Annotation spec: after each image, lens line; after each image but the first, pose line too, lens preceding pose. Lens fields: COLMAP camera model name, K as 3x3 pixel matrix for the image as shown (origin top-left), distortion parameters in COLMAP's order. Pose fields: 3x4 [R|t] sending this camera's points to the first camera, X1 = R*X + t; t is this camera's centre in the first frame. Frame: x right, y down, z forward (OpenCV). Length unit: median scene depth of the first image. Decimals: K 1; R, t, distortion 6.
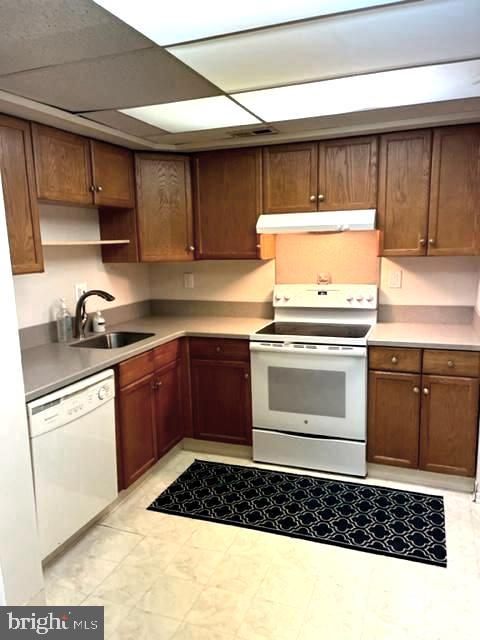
lens RADIAL K [[483.8, 0, 240.6], [0, 483.8, 321.3], [0, 0, 1]] dist [0.034195, -0.009040]
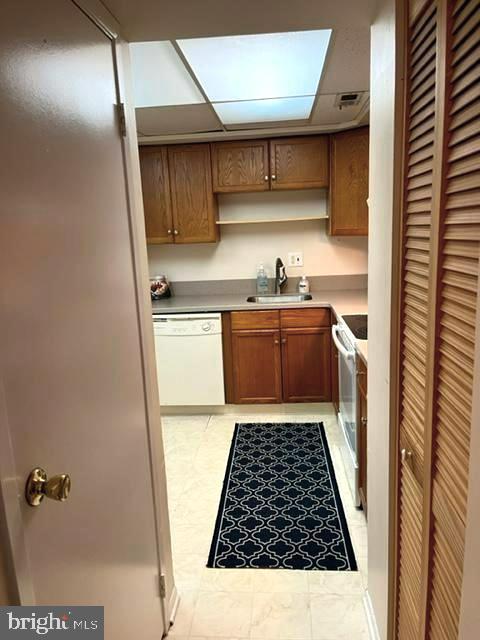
lens RADIAL K [[483.8, 0, 239.6], [0, 483.8, 319.3], [0, 0, 1]] dist [0.034195, -0.009040]
pose [[0.277852, 0.190585, -0.941528, 0.972087], [-0.121604, 0.979215, 0.162328, -0.107578], [0.952896, 0.069391, 0.295253, 0.578222]]
